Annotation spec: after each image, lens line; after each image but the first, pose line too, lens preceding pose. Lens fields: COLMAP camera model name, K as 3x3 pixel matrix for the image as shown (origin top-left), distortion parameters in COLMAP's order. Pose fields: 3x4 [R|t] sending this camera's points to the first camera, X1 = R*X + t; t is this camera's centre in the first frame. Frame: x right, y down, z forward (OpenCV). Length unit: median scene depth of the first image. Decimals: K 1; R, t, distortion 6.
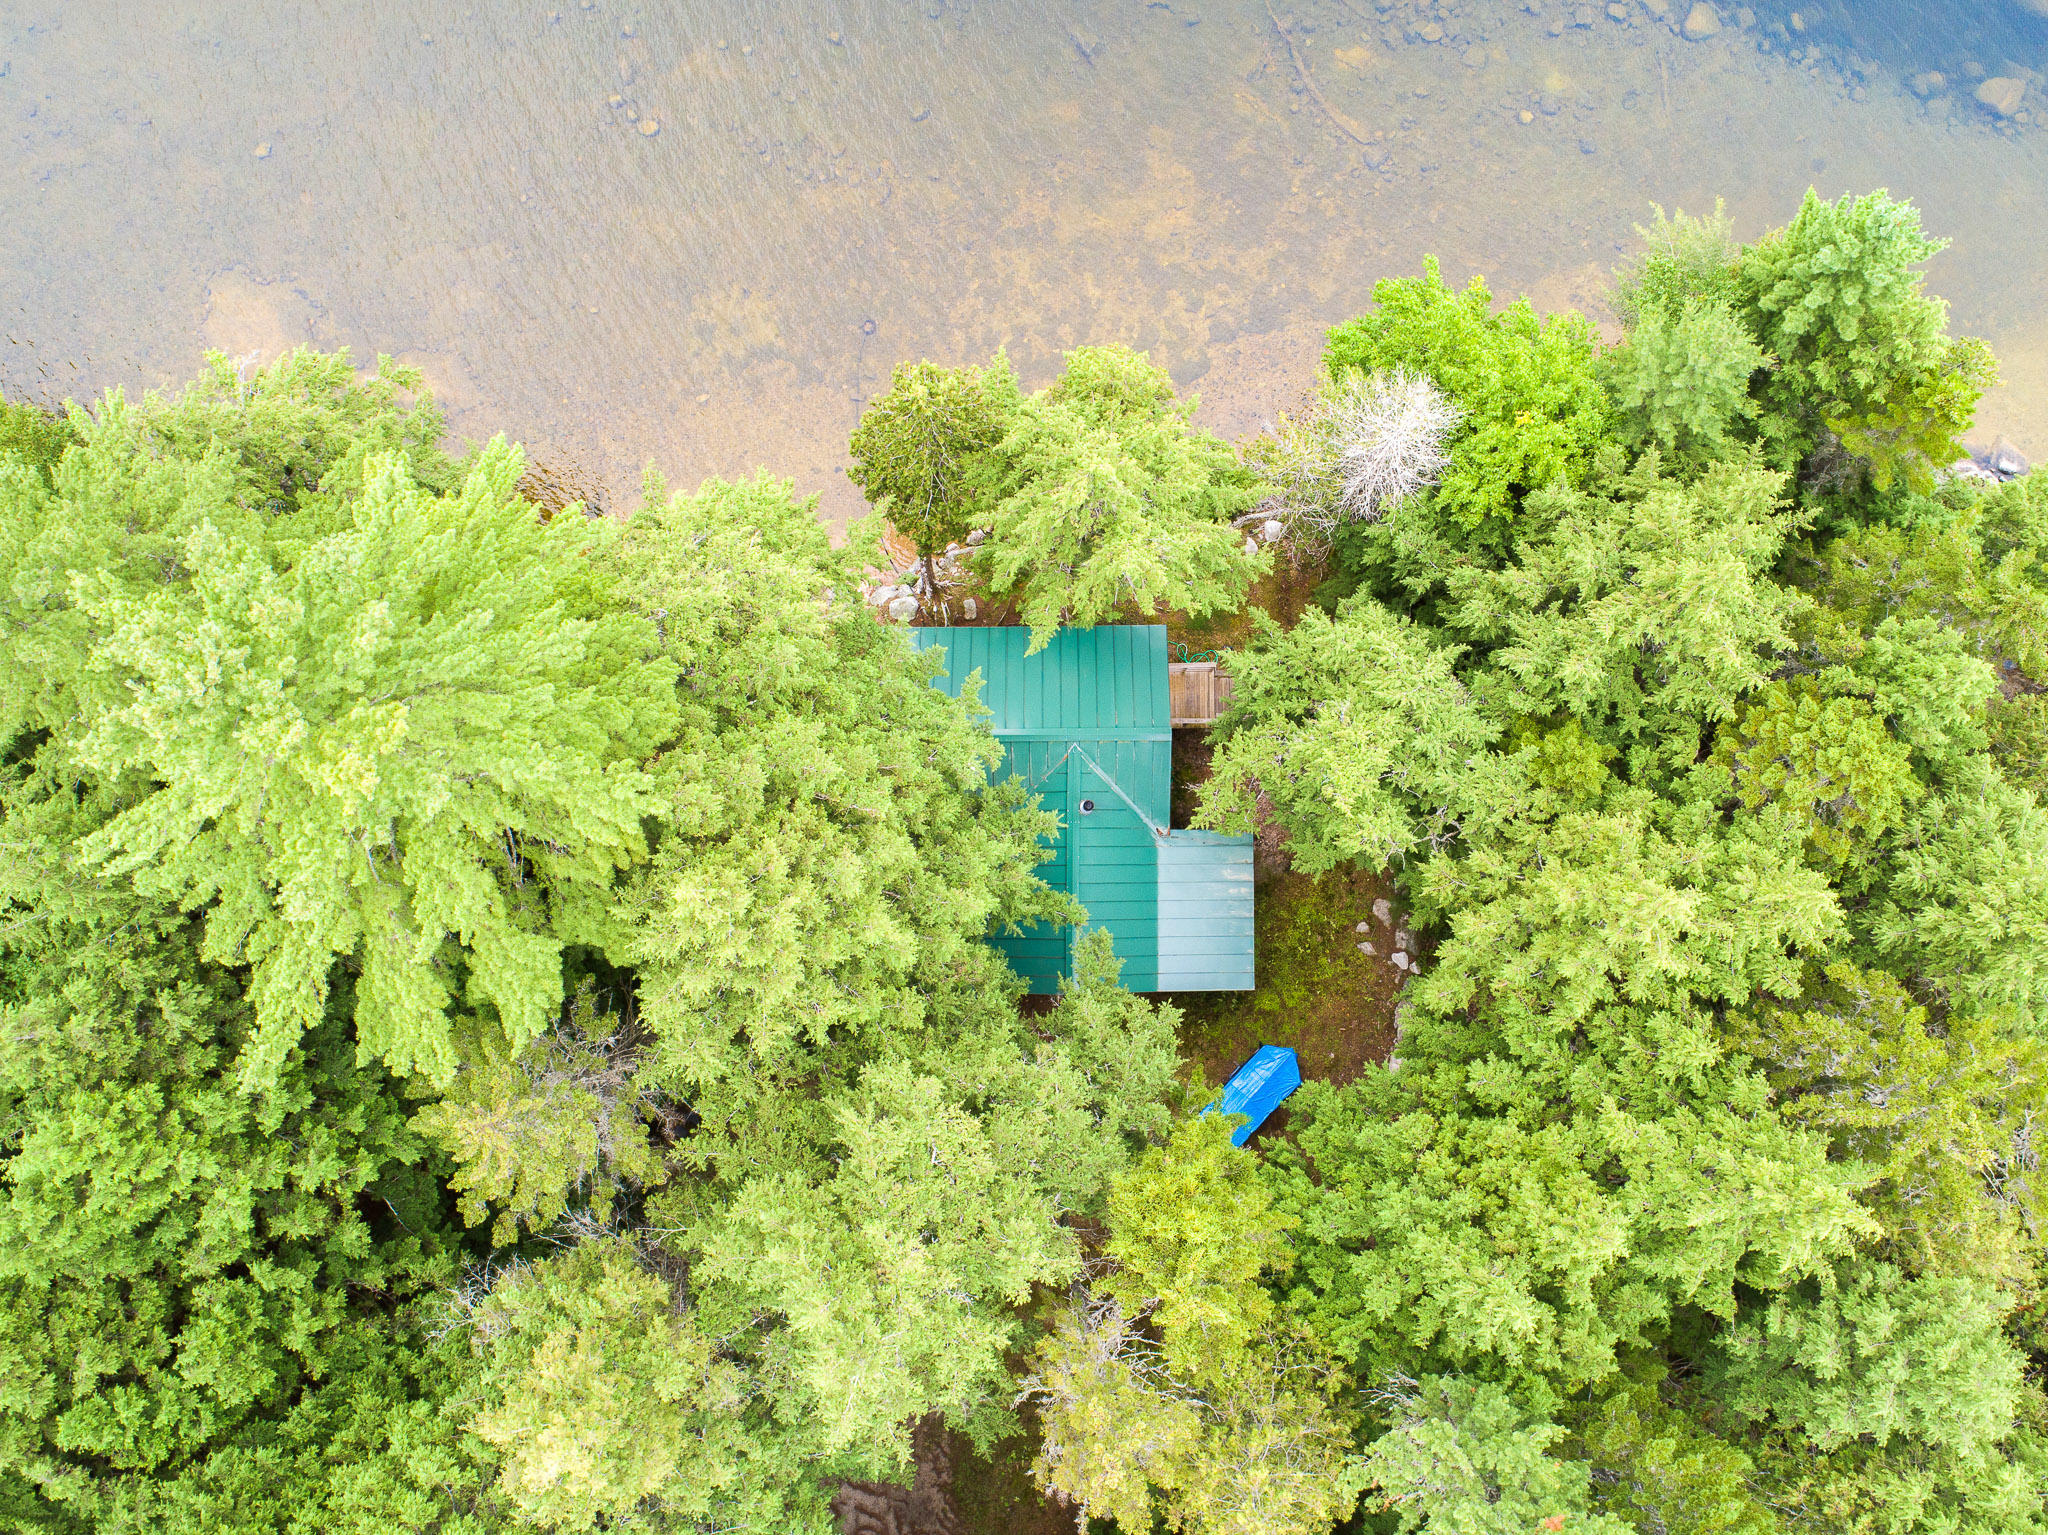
lens RADIAL K [[1619.4, 0, 1083.7], [0, 1619.4, 766.1], [0, 0, 1]] dist [-0.026378, 0.008293]
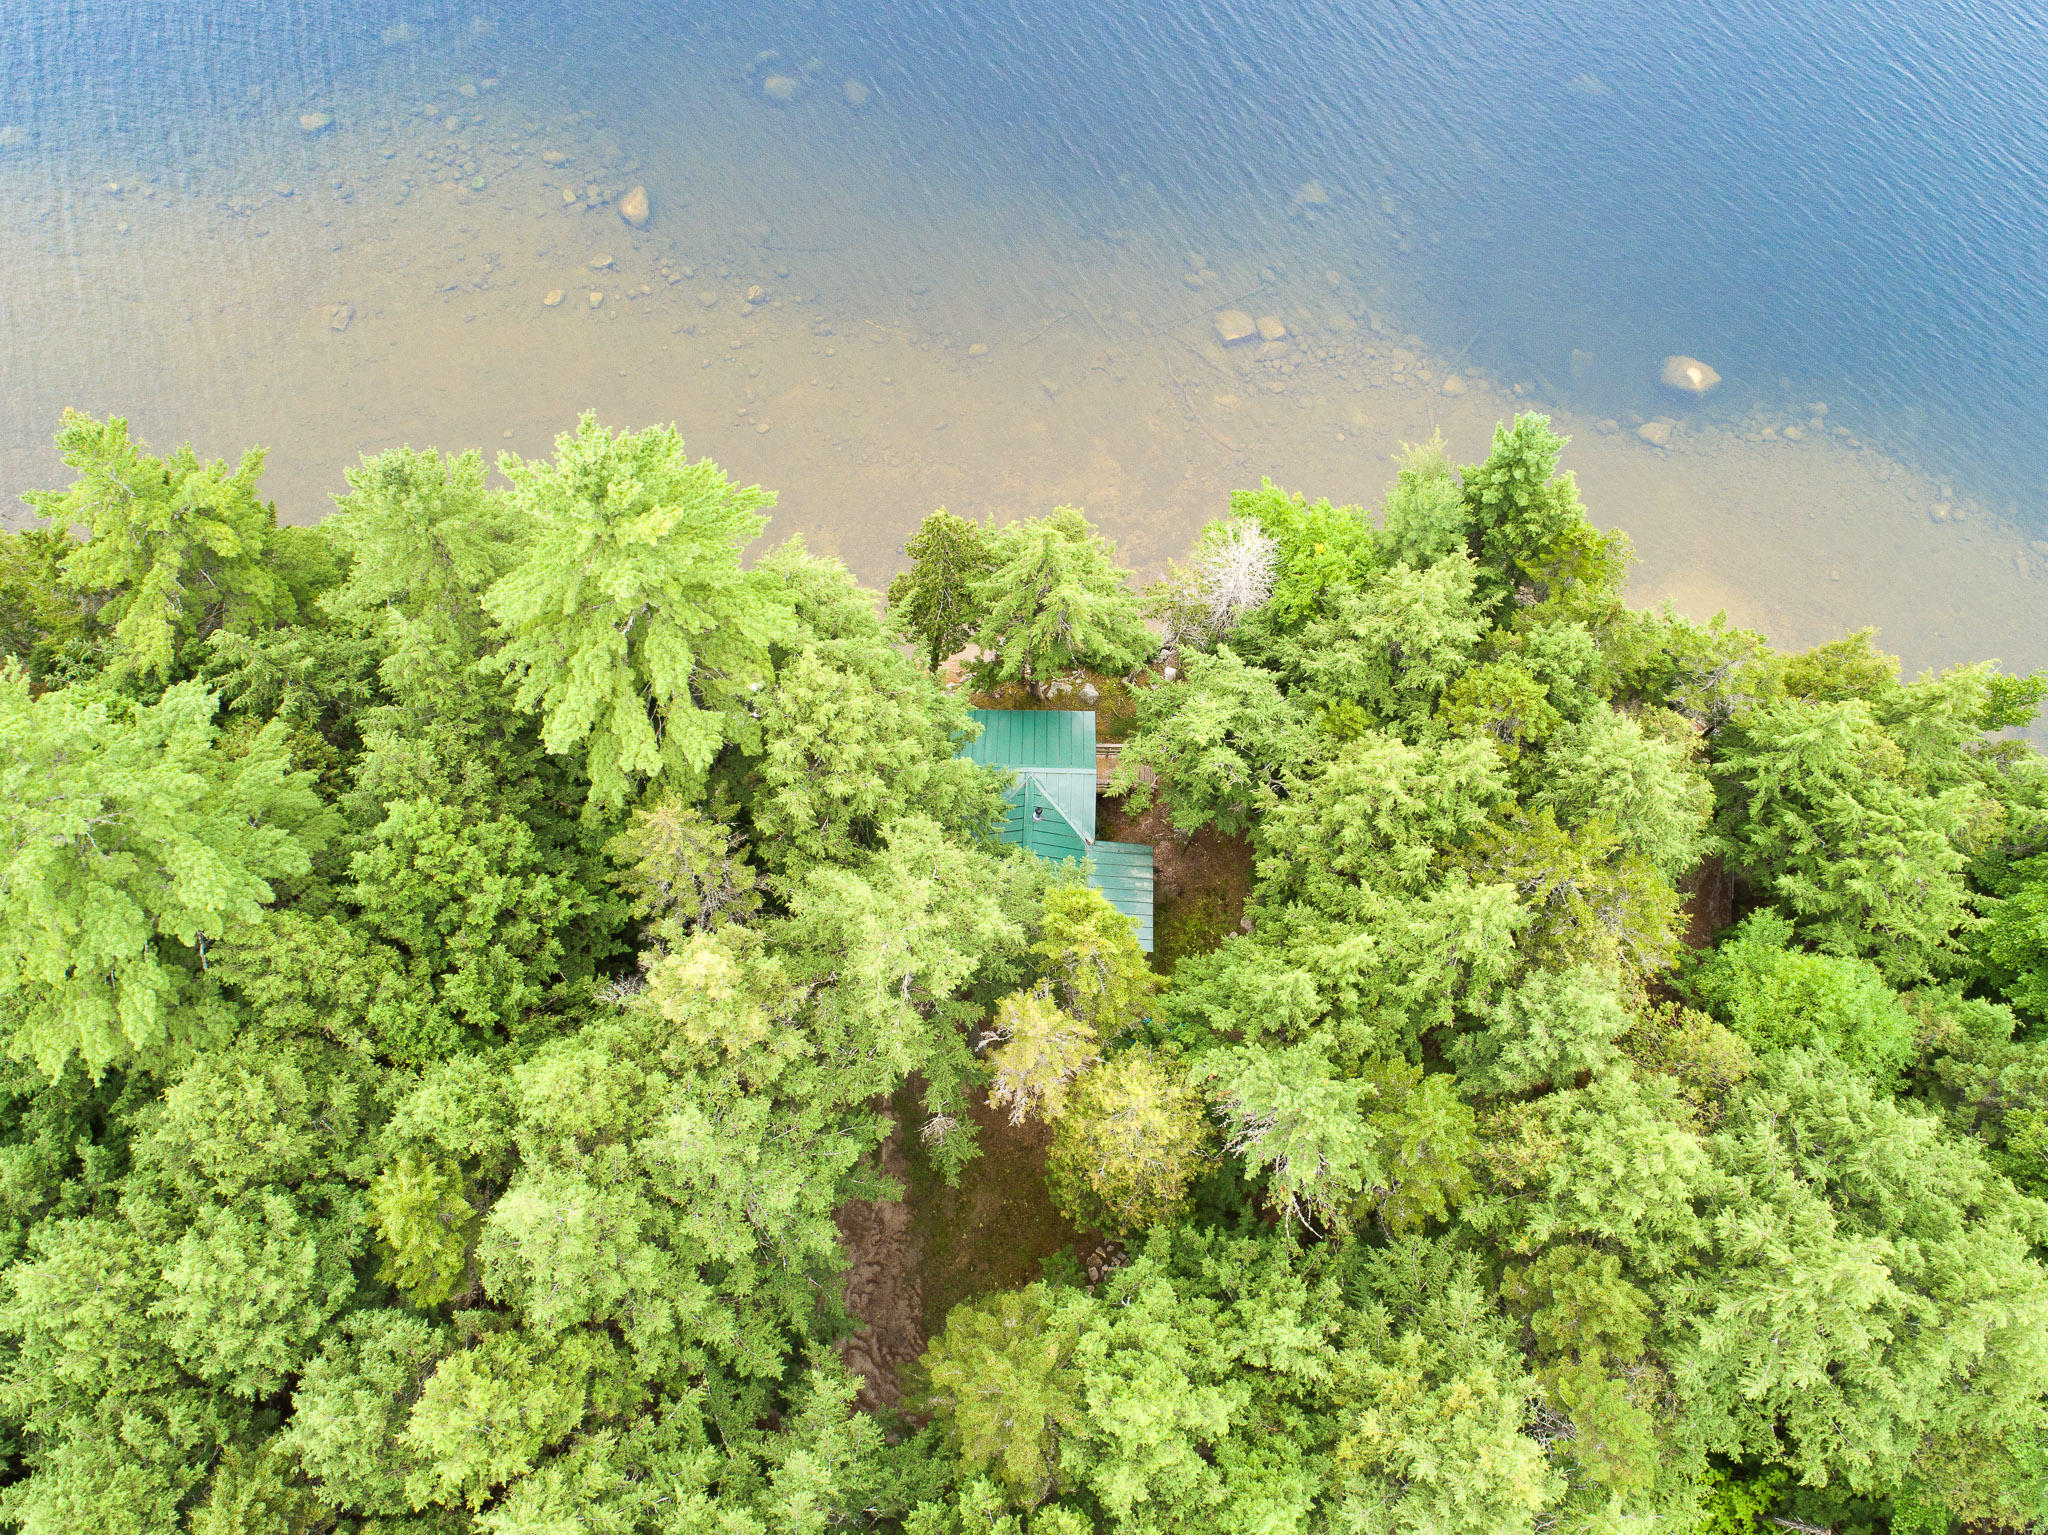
lens RADIAL K [[1463.1, 0, 1024.7], [0, 1463.1, 799.9], [0, 0, 1]] dist [-0.021579, 0.001840]
pose [[0.999439, 0.030142, -0.014614, 0.011001], [-0.033022, 0.959824, -0.278654, 0.445272], [0.005627, 0.278981, 0.960280, -0.320205]]
